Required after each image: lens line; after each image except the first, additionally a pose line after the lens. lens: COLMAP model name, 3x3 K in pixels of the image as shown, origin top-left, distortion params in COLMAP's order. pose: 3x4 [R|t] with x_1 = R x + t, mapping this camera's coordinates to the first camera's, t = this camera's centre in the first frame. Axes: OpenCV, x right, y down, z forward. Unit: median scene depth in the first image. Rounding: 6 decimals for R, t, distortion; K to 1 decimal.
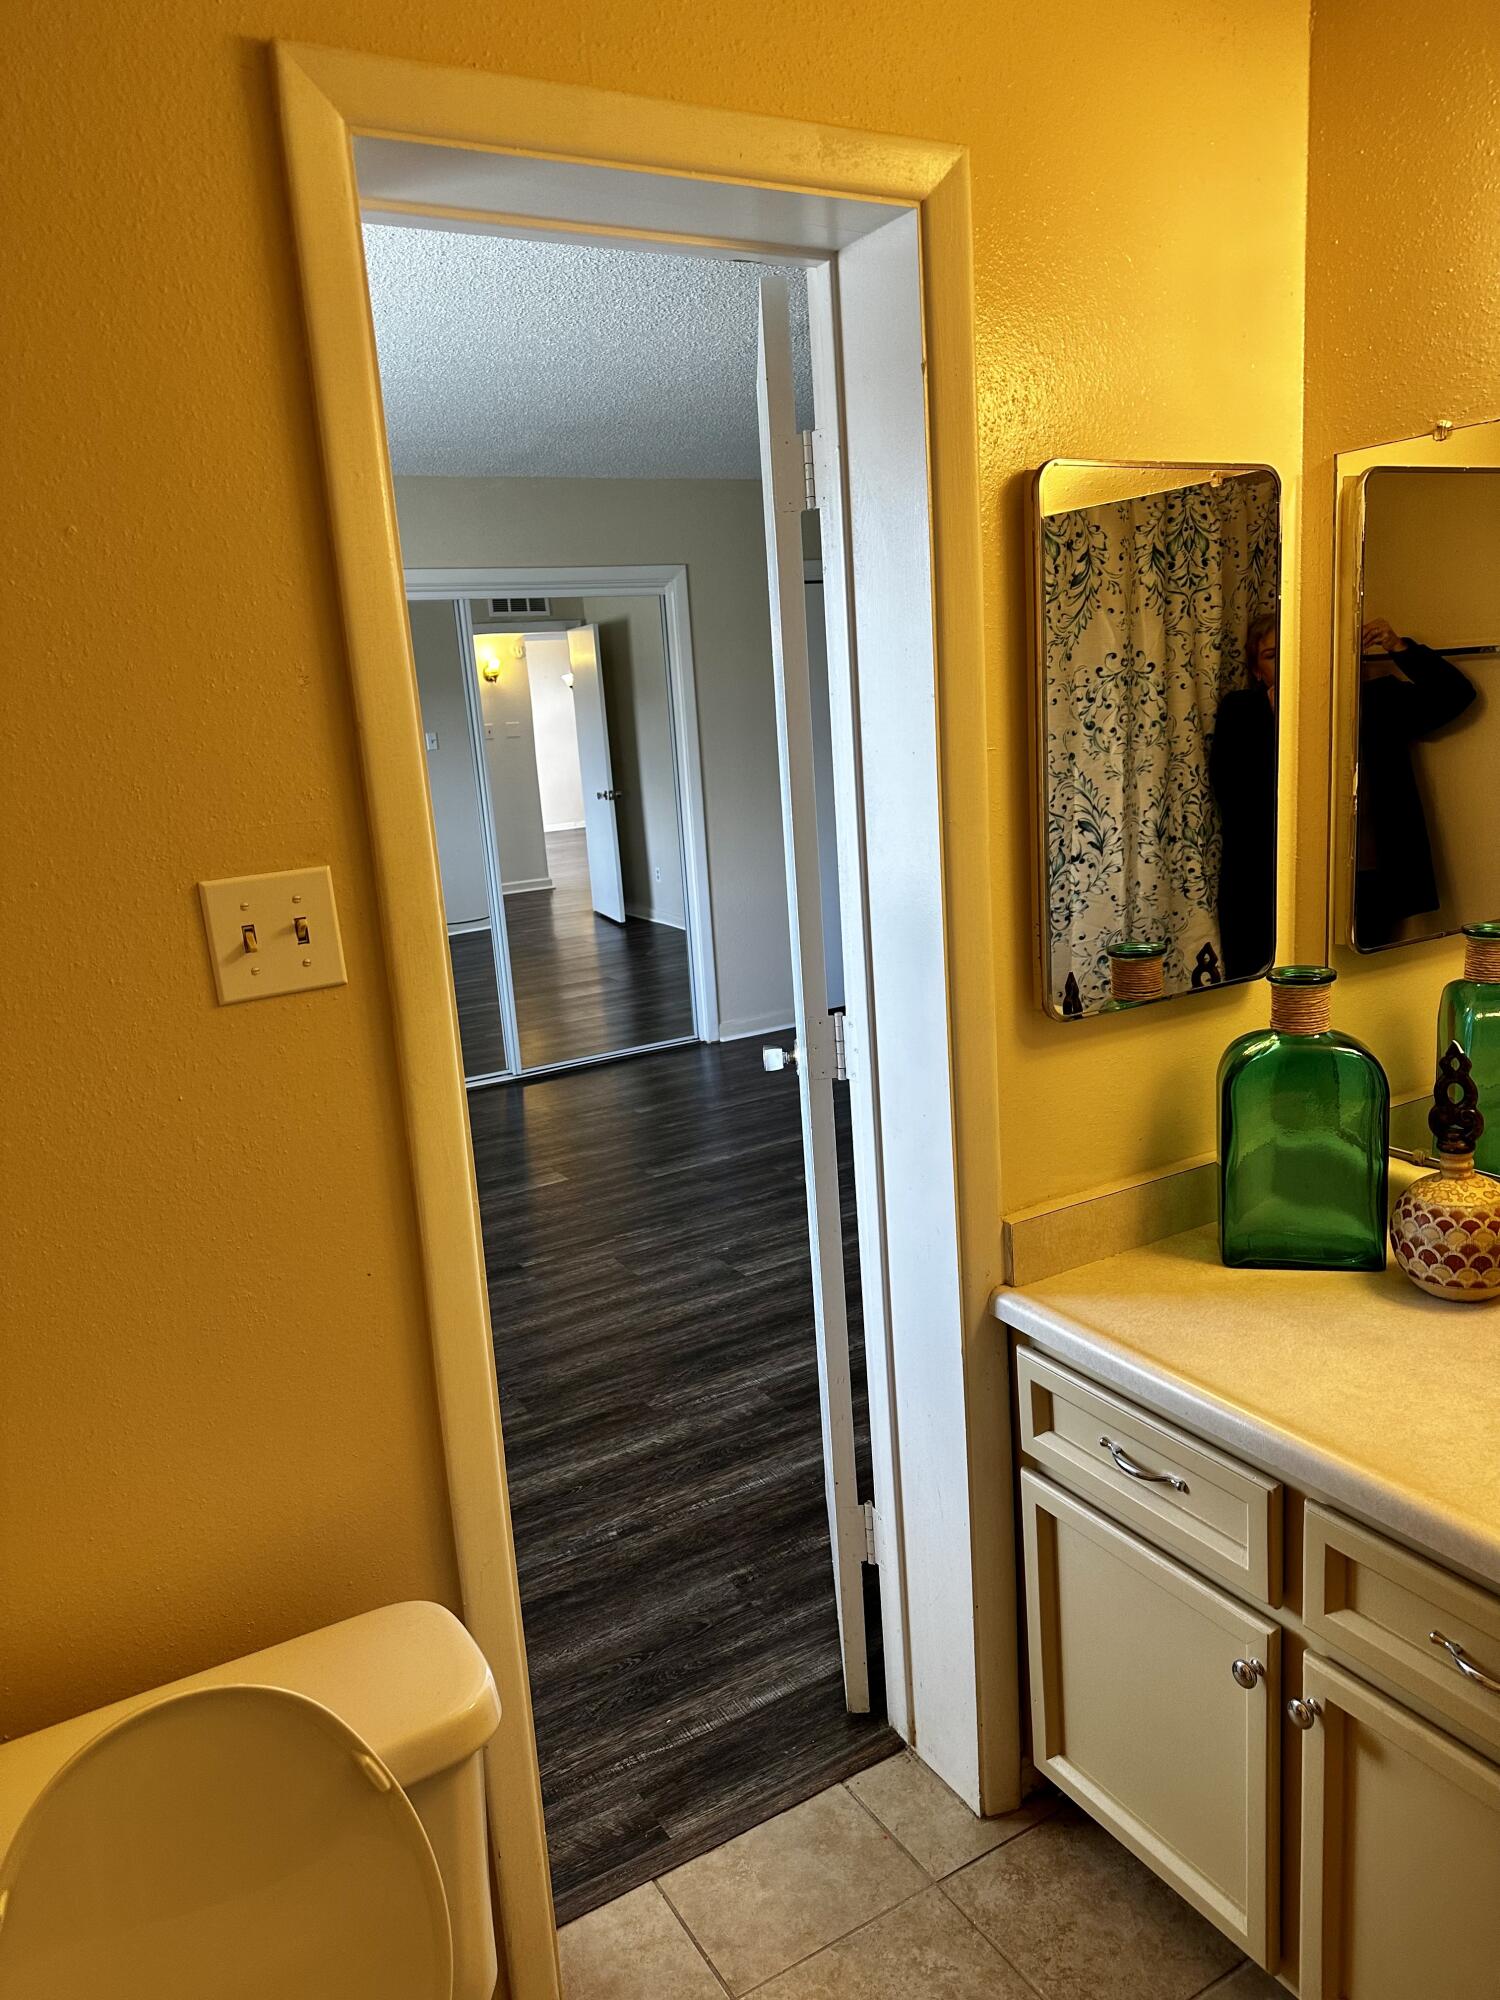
lens RADIAL K [[1385.0, 0, 750.0], [0, 1385.0, 1000.0], [0, 0, 1]] dist [0.119630, -0.189052]
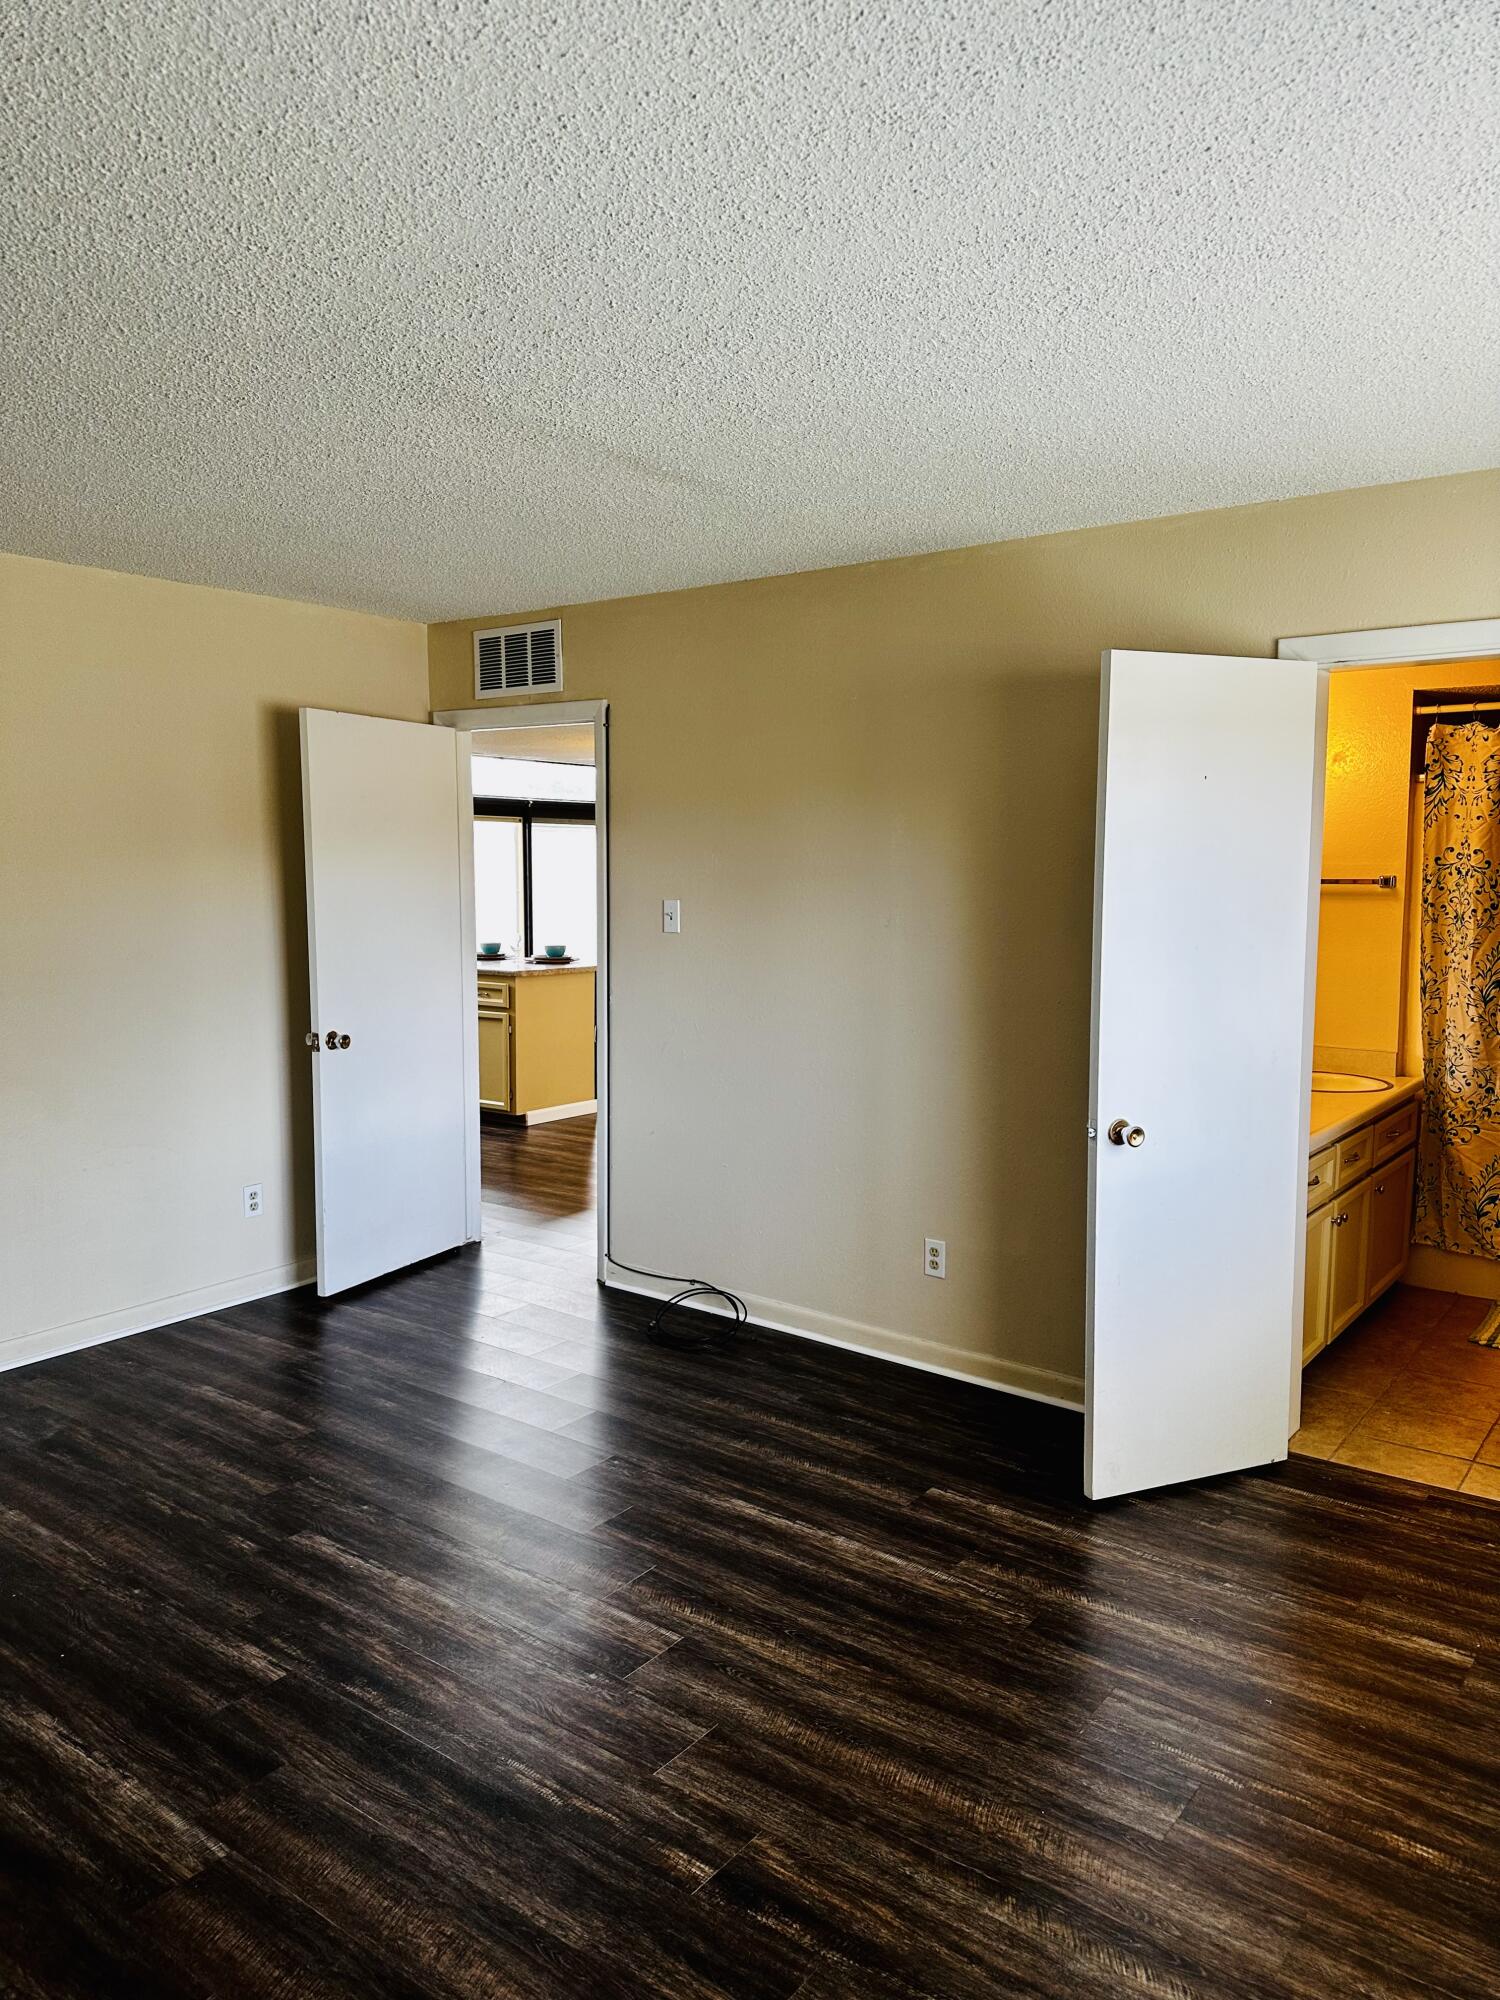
lens RADIAL K [[1385.0, 0, 750.0], [0, 1385.0, 1000.0], [0, 0, 1]] dist [0.119630, -0.189052]
pose [[-0.392016, 0.025266, 0.919612, -0.709458], [0.241744, 0.967322, 0.076475, -0.170433], [-0.887628, 0.252290, -0.385313, 1.199810]]
